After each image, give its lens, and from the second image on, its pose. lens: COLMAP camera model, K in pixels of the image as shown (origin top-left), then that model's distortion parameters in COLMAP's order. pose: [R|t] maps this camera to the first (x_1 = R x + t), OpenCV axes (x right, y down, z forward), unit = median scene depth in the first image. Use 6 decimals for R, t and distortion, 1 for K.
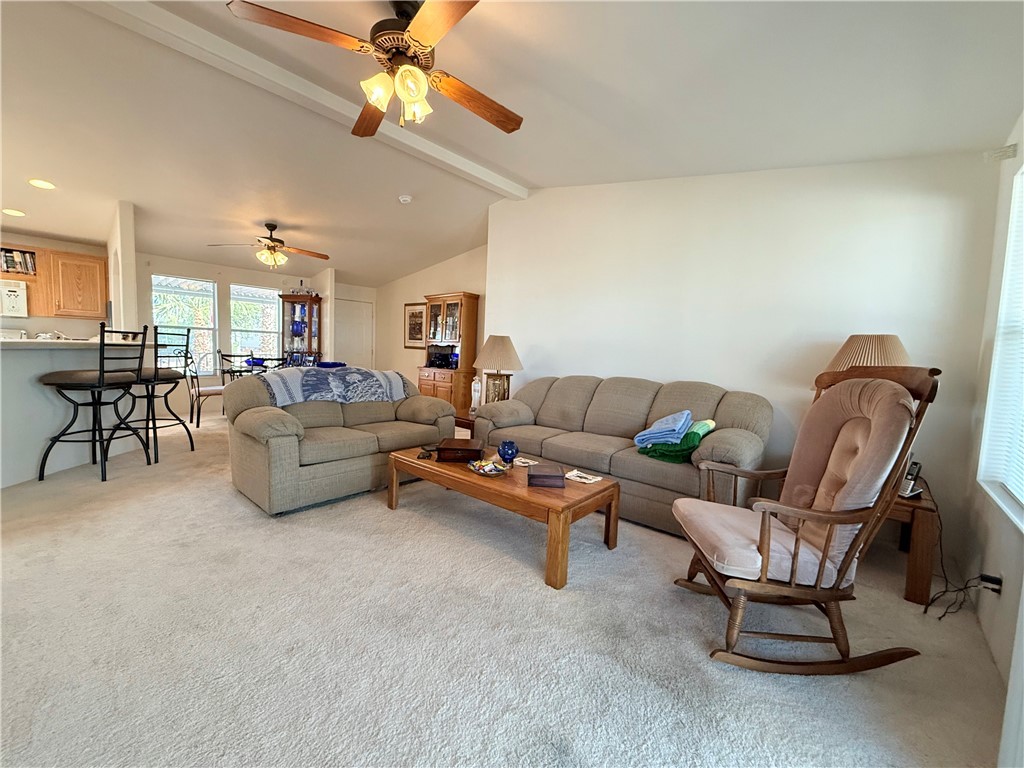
lens RADIAL K [[406.9, 0, 505.8], [0, 406.9, 382.5], [0, 0, 1]] dist [0.000494, -0.000116]
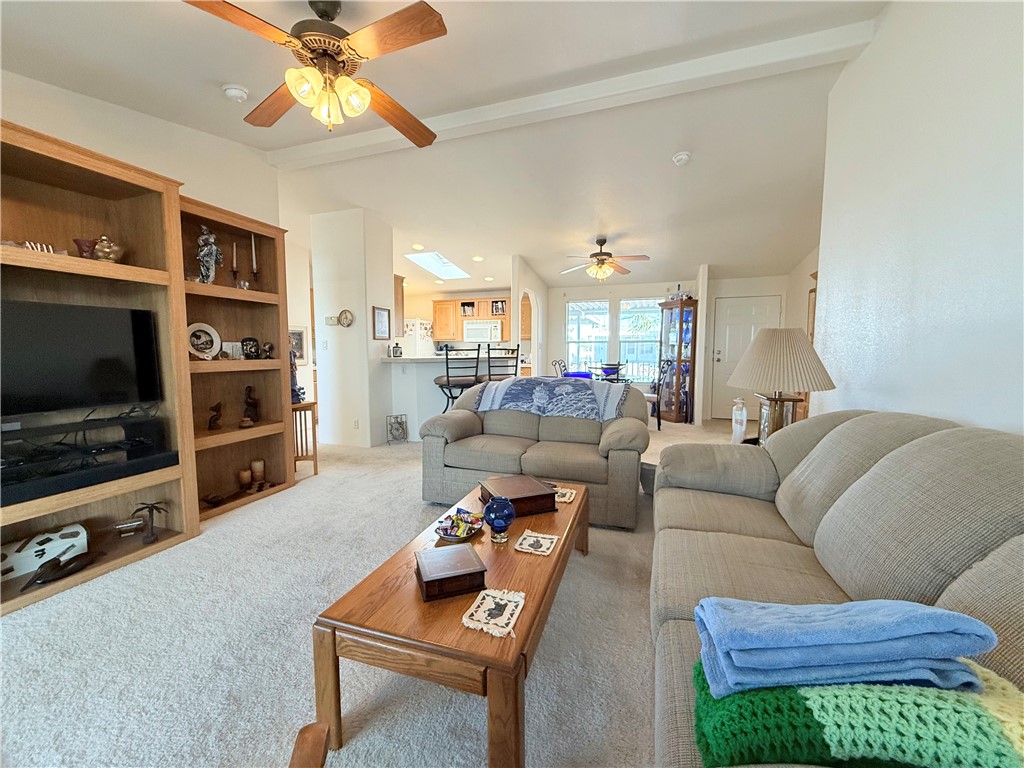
lens RADIAL K [[406.9, 0, 505.8], [0, 406.9, 382.5], [0, 0, 1]] dist [0.000494, -0.000116]
pose [[0.388785, 0.036130, -0.920620, 0.354654], [-0.054111, 0.998401, 0.016331, -0.029796], [0.919738, 0.043467, 0.390119, 0.445408]]
